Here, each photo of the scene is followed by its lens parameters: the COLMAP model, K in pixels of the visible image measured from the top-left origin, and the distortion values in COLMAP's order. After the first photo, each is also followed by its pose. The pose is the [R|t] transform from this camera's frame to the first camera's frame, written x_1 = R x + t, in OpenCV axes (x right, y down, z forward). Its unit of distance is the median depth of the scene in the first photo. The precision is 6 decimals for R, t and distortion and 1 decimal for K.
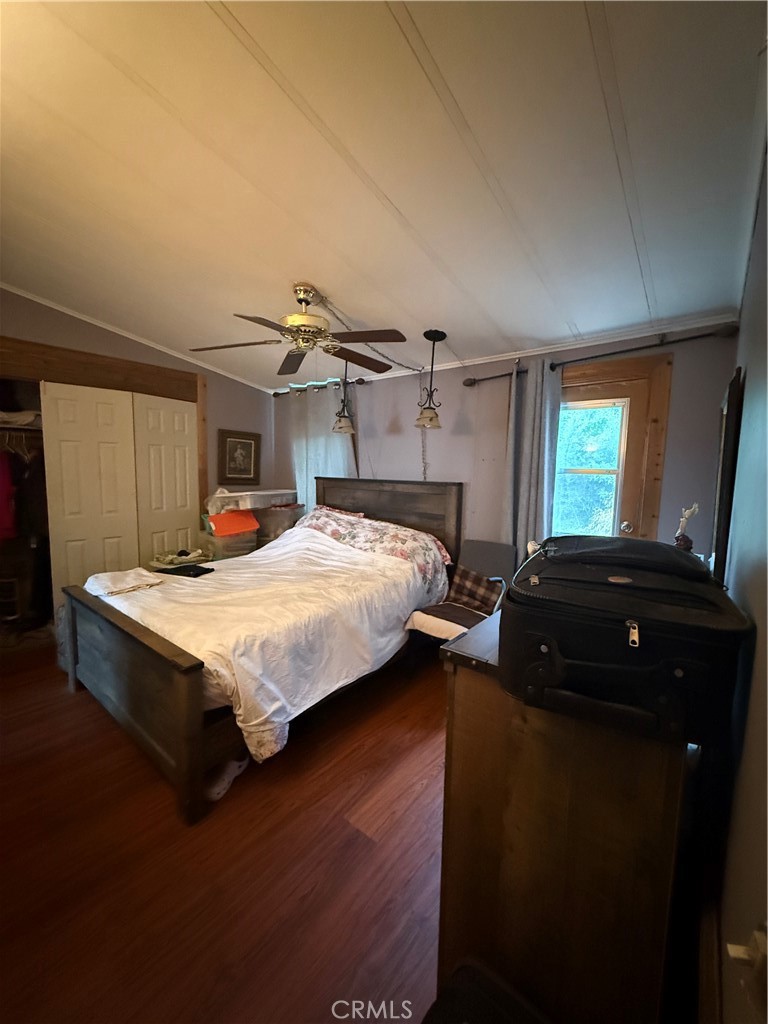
lens RADIAL K [[409.7, 0, 385.2], [0, 409.7, 511.1], [0, 0, 1]] dist [0.000300, 0.000677]
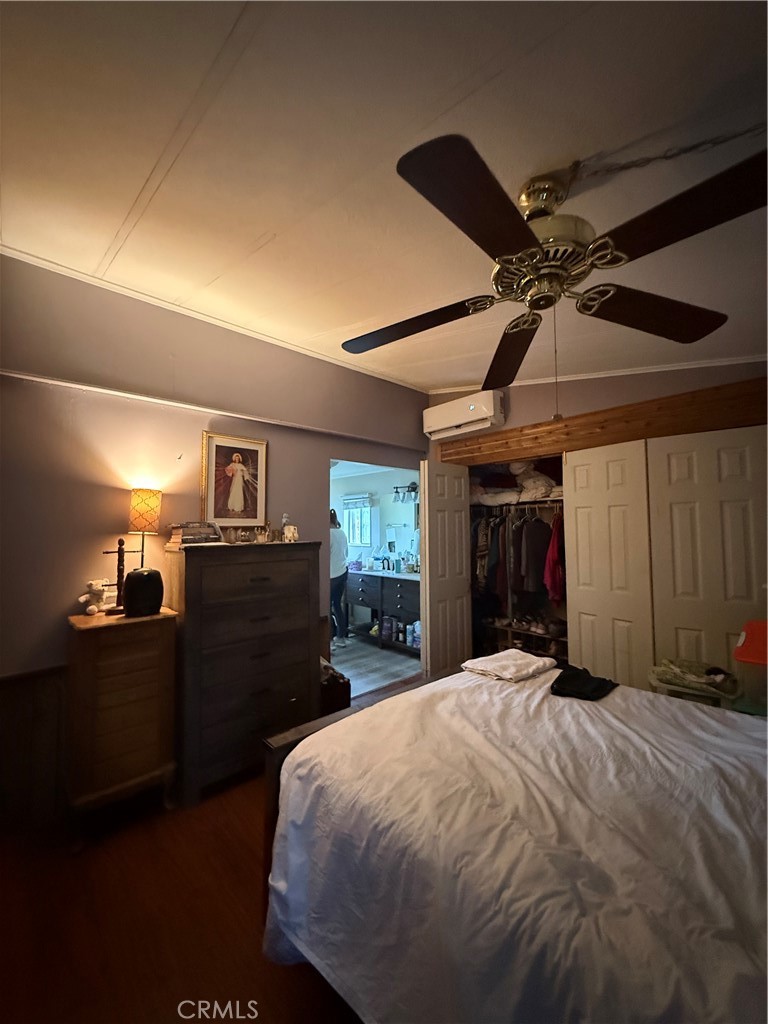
lens RADIAL K [[409.7, 0, 386.7], [0, 409.7, 513.5], [0, 0, 1]] dist [0.000300, 0.000677]
pose [[-0.152851, -0.053757, -0.986786, 0.271116], [-0.094560, 0.994734, -0.039543, -0.086662], [0.983715, 0.087266, -0.157129, 0.790731]]
